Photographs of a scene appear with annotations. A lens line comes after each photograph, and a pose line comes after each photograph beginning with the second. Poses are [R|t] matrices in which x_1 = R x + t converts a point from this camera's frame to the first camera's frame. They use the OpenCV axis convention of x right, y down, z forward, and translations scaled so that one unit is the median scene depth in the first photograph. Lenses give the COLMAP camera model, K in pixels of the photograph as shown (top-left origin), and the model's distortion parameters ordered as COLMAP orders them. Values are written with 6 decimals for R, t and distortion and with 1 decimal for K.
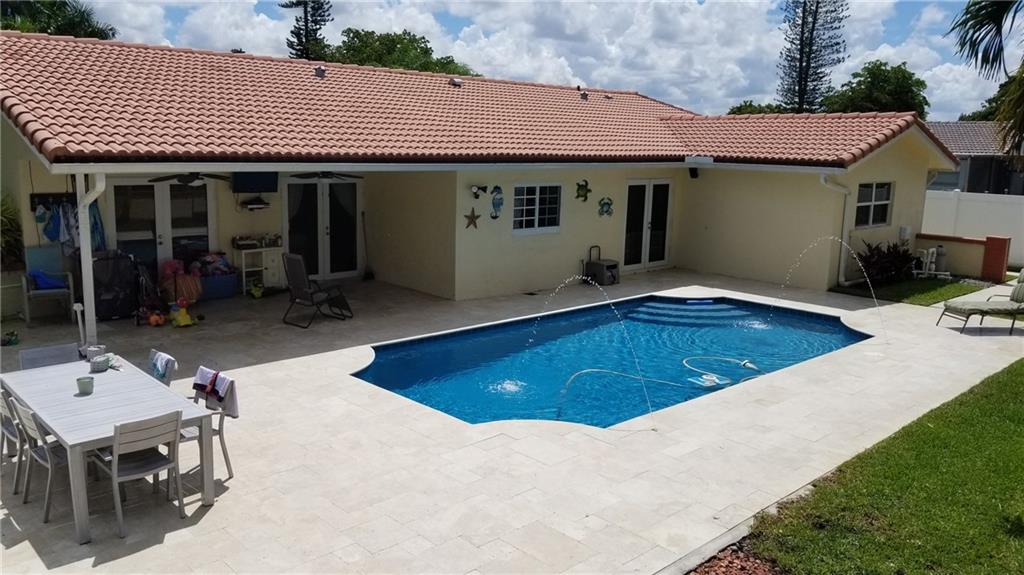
lens RADIAL K [[794.7, 0, 512.0], [0, 794.7, 287.5], [0, 0, 1]] dist [0.086004, -0.148828]
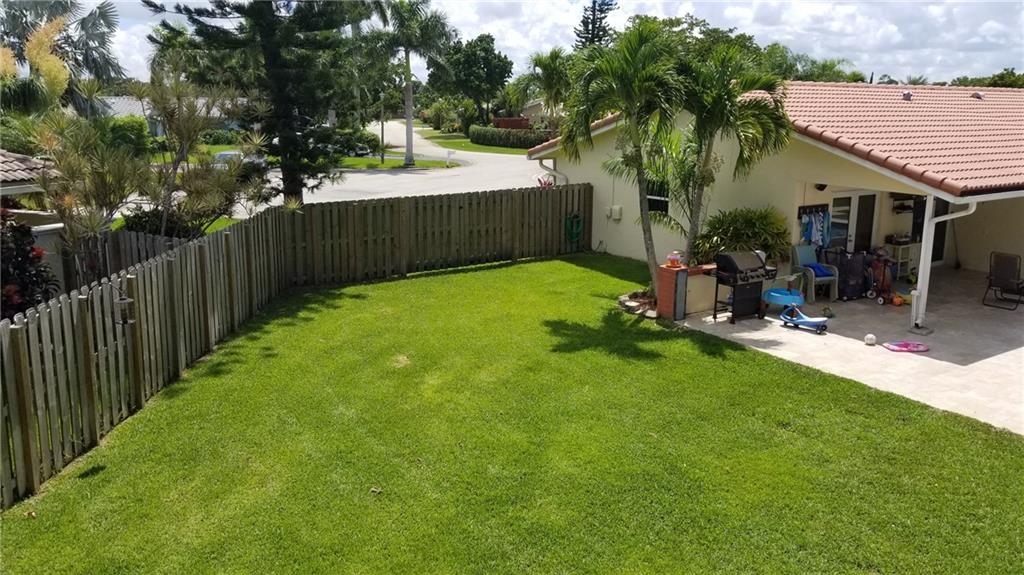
lens RADIAL K [[805.7, 0, 496.2], [0, 805.7, 264.9], [0, 0, 1]] dist [0.090917, -0.162883]
pose [[0.983583, 0.019199, -0.179434, -0.623781], [-0.016521, 0.999729, 0.016408, -0.022694], [0.179701, -0.013175, 0.983633, -0.337095]]
